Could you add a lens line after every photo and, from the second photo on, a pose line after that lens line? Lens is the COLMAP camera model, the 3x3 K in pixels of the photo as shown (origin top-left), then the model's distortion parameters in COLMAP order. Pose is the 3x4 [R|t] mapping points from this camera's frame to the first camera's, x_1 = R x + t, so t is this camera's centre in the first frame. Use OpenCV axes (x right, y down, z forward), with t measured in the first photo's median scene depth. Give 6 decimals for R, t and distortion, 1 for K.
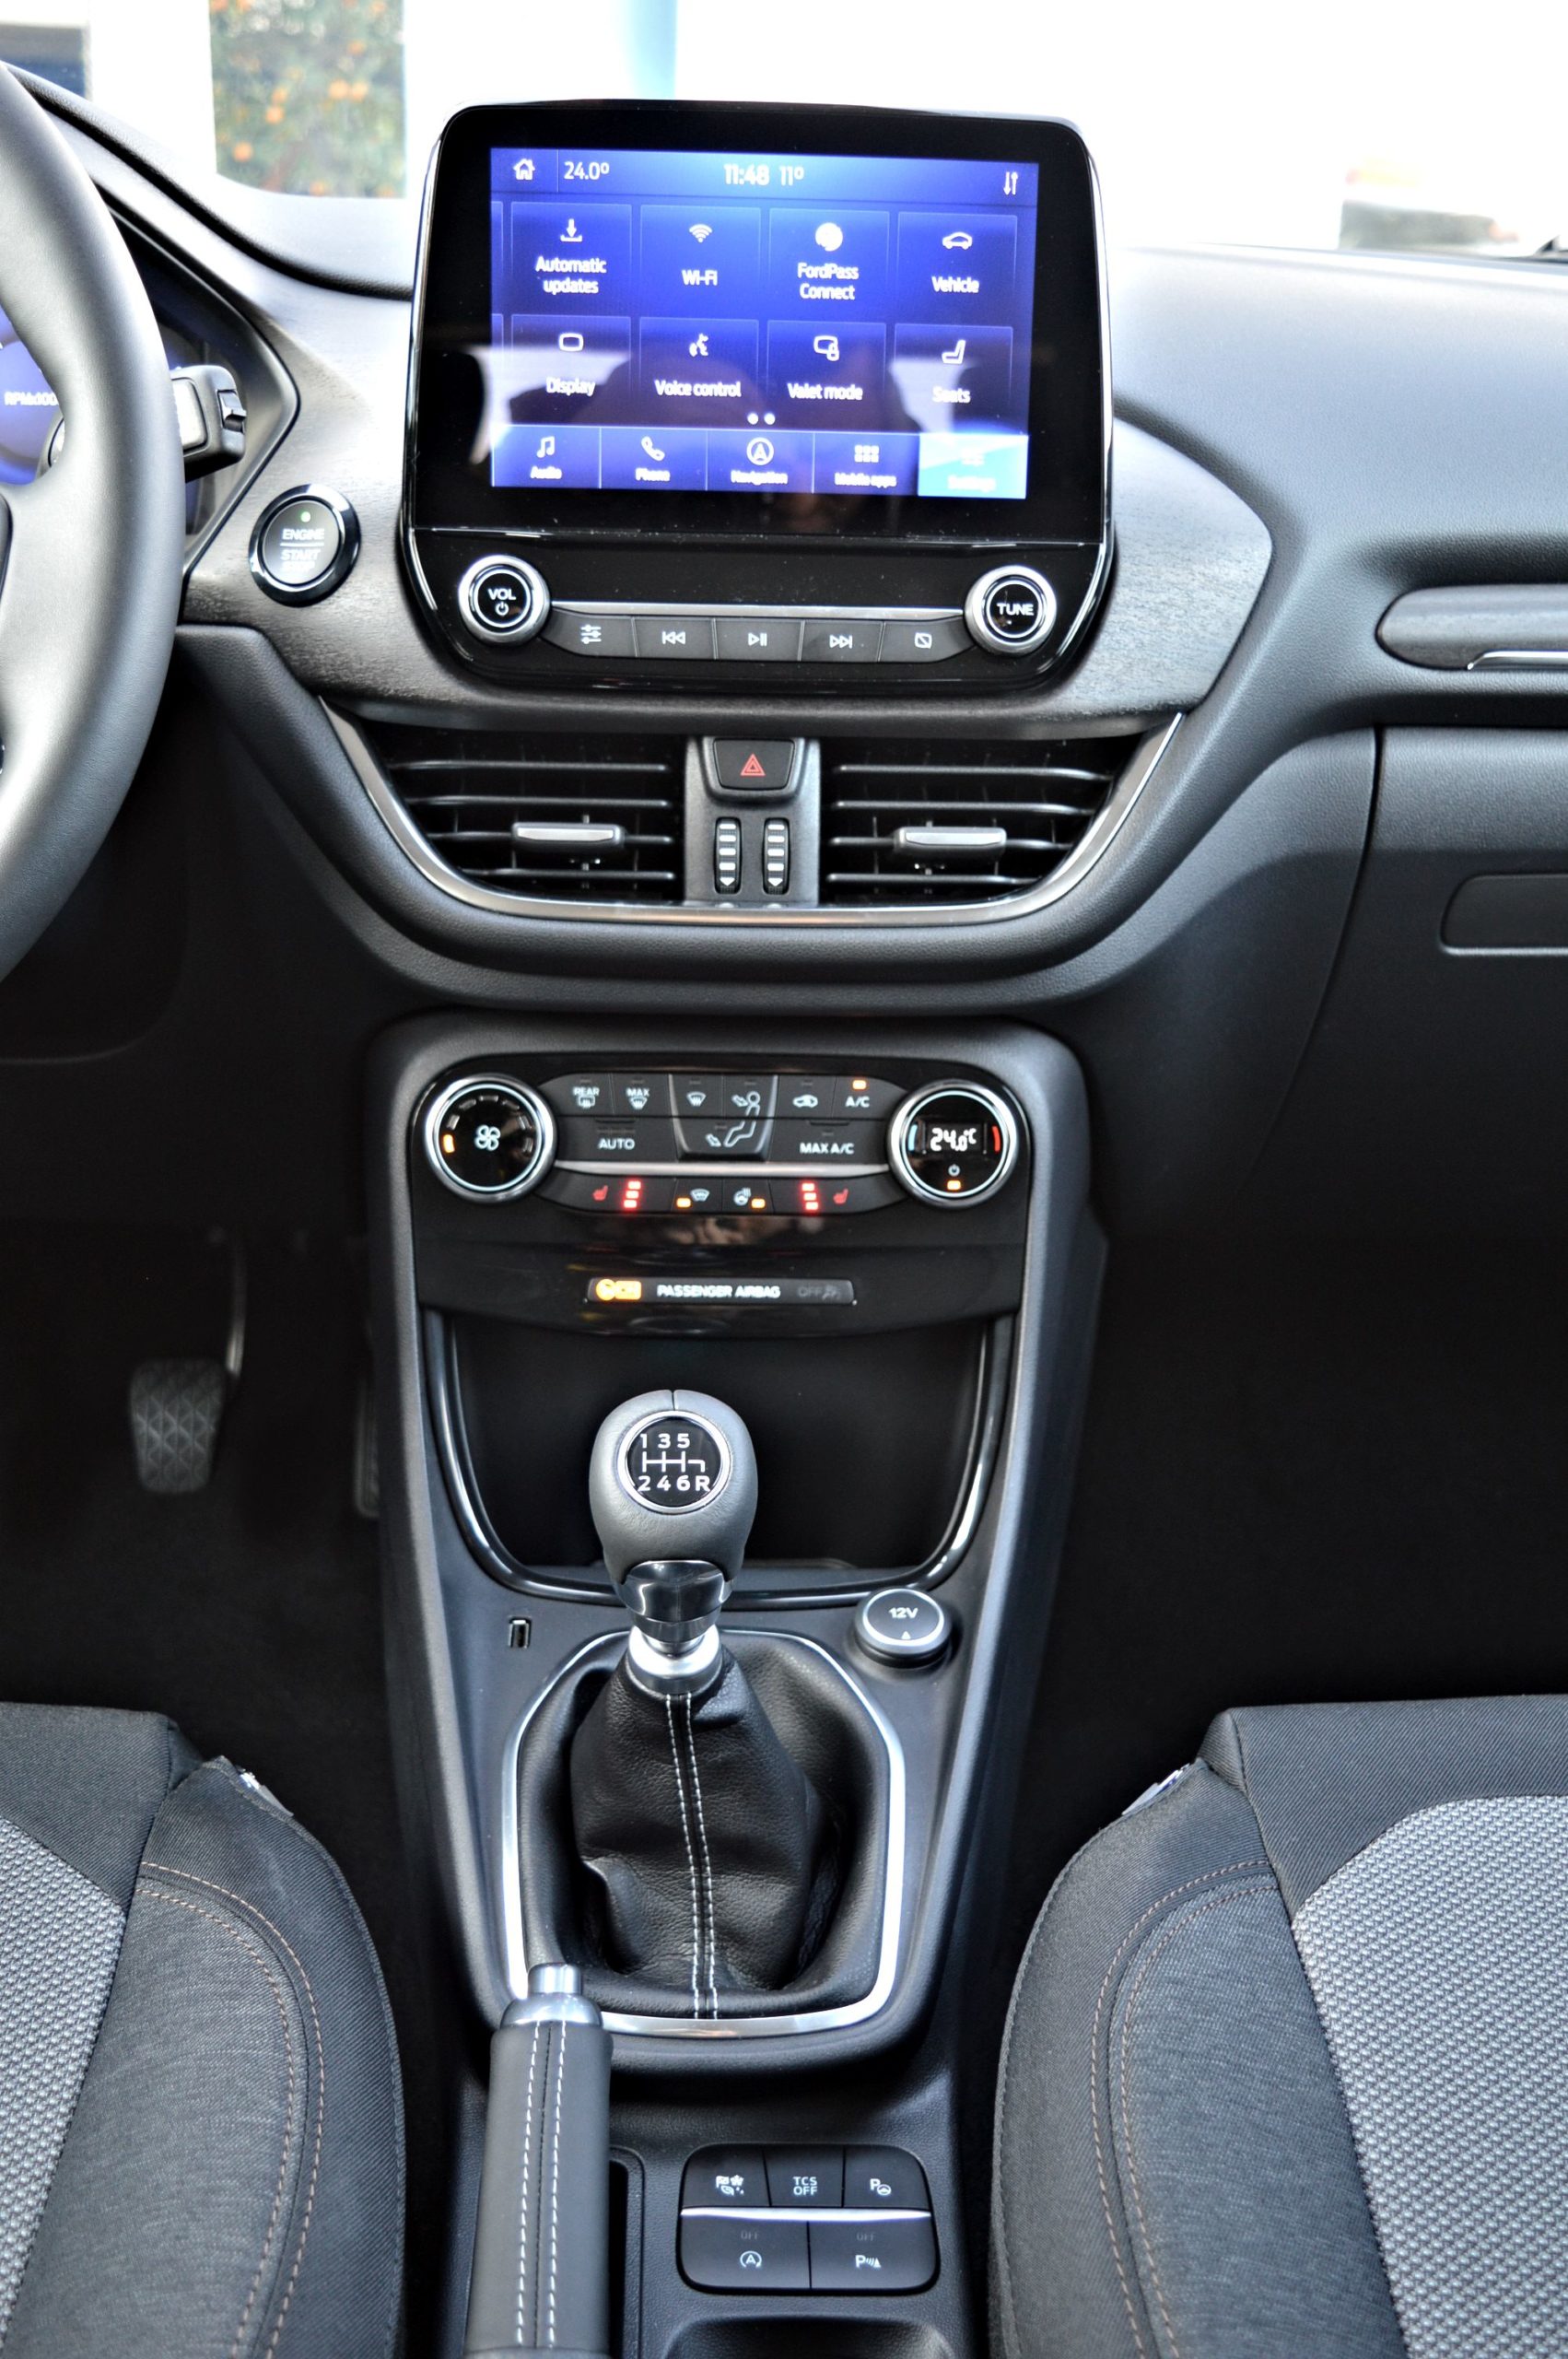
lens RADIAL K [[2413.6, 0, 793.1], [0, 2413.6, 1183.2], [0, 0, 1]] dist [-0.081702, 0.013367]
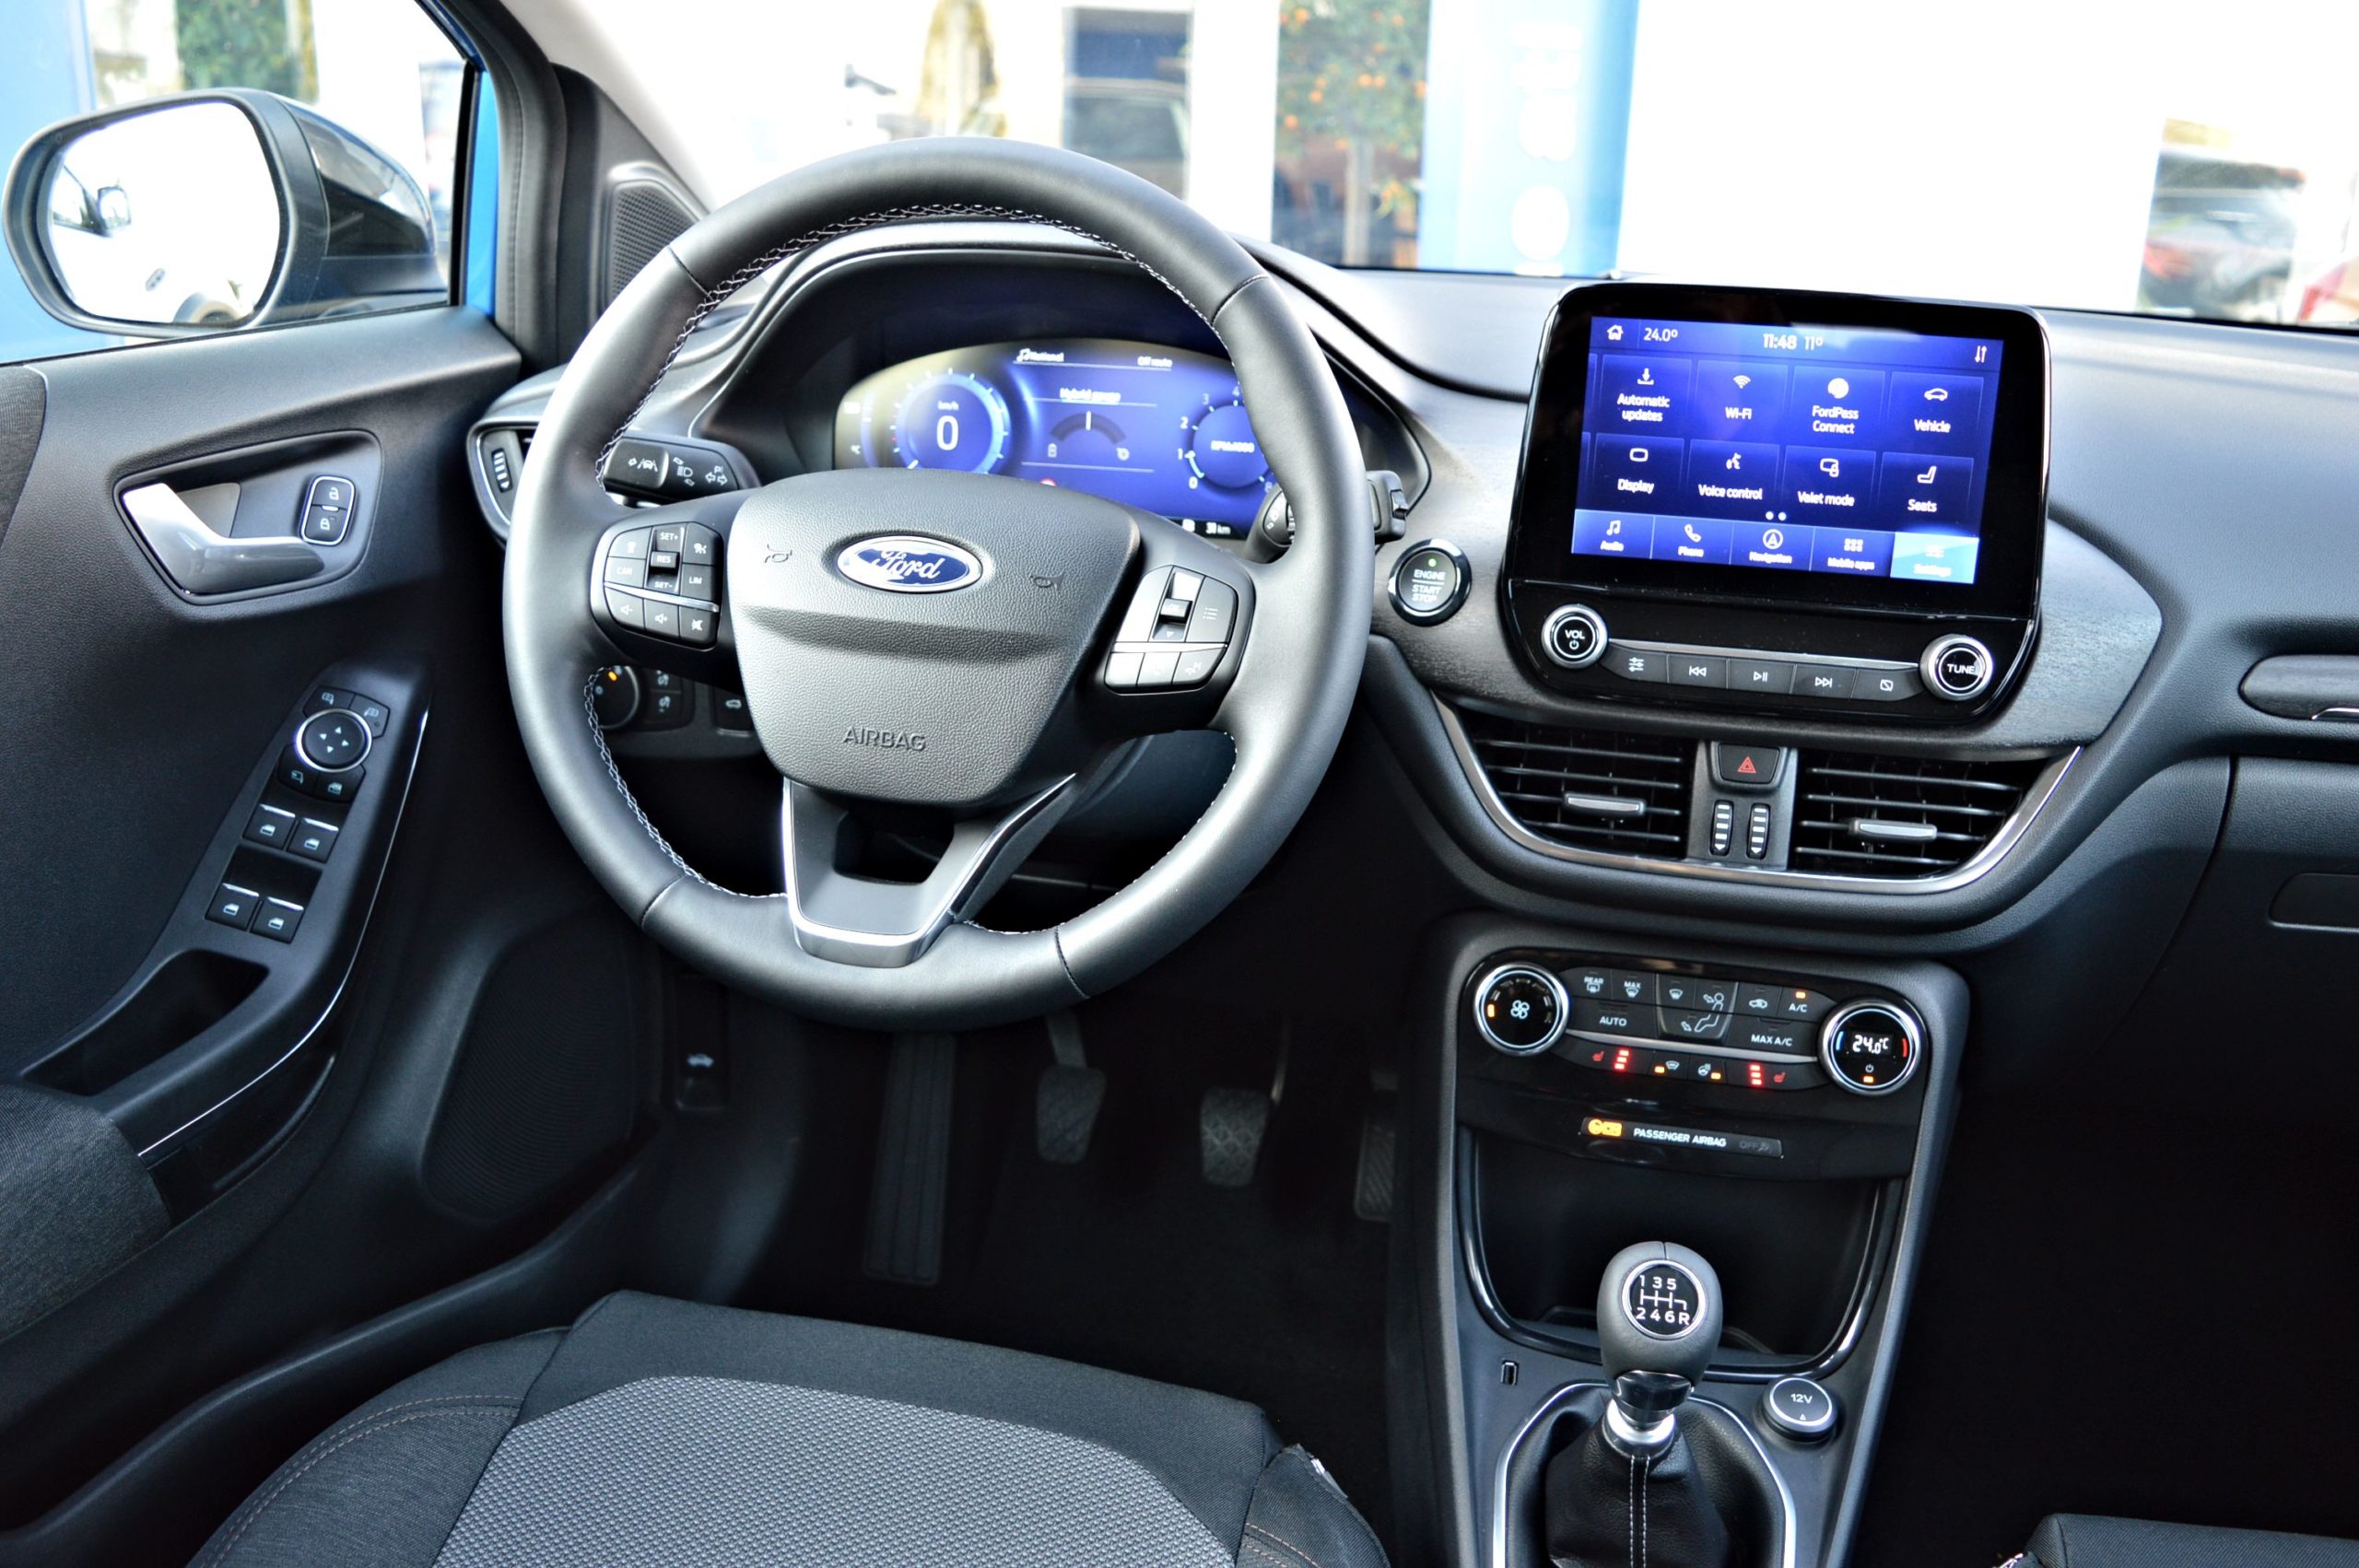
lens RADIAL K [[1849.2, 0, 1172.3], [0, 1849.2, 774.3], [0, 0, 1]] dist [-0.103786, 0.027559]
pose [[0.966219, 0.078597, -0.245443, -0.076735], [-0.091165, 0.995022, -0.040251, -0.098560], [0.241058, 0.061267, 0.968575, -0.074412]]
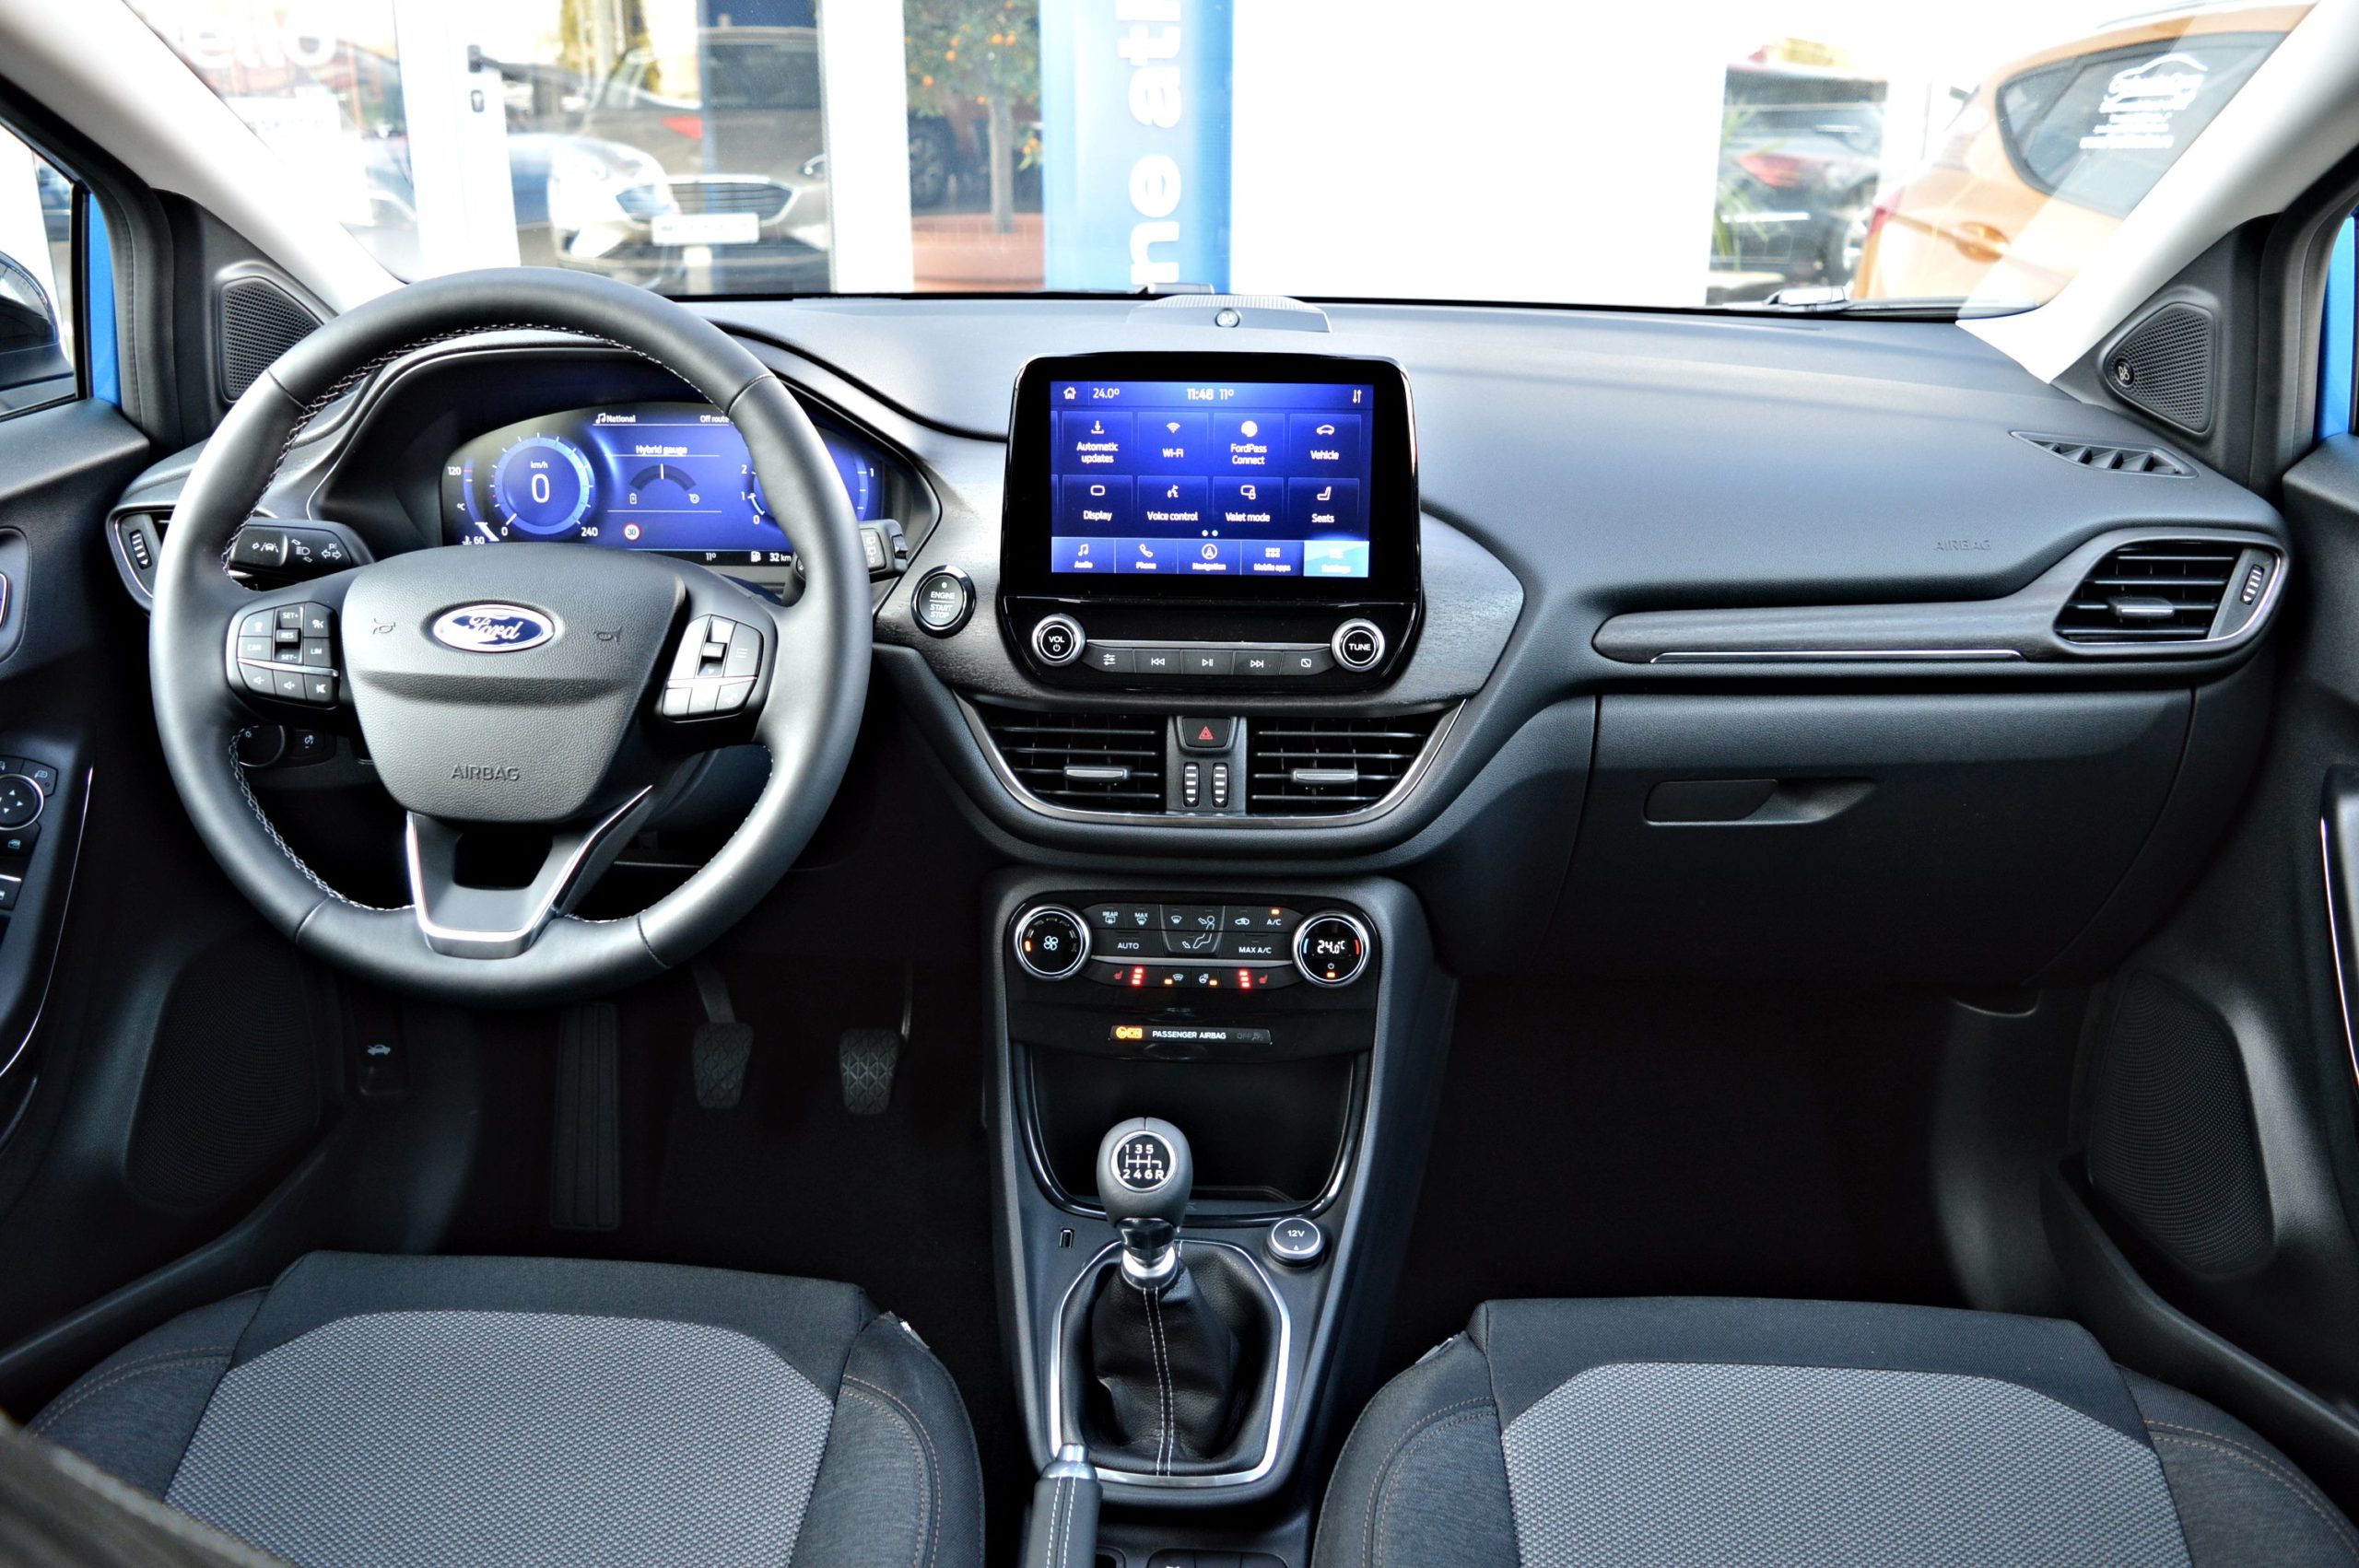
lens RADIAL K [[1849.2, 0, 1172.3], [0, 1849.2, 774.3], [0, 0, 1]] dist [-0.103786, 0.027559]
pose [[0.995715, 0.008265, -0.092108, 0.079965], [-0.009419, 0.999882, -0.012106, -0.130191], [0.091998, 0.012922, 0.995675, -0.291615]]
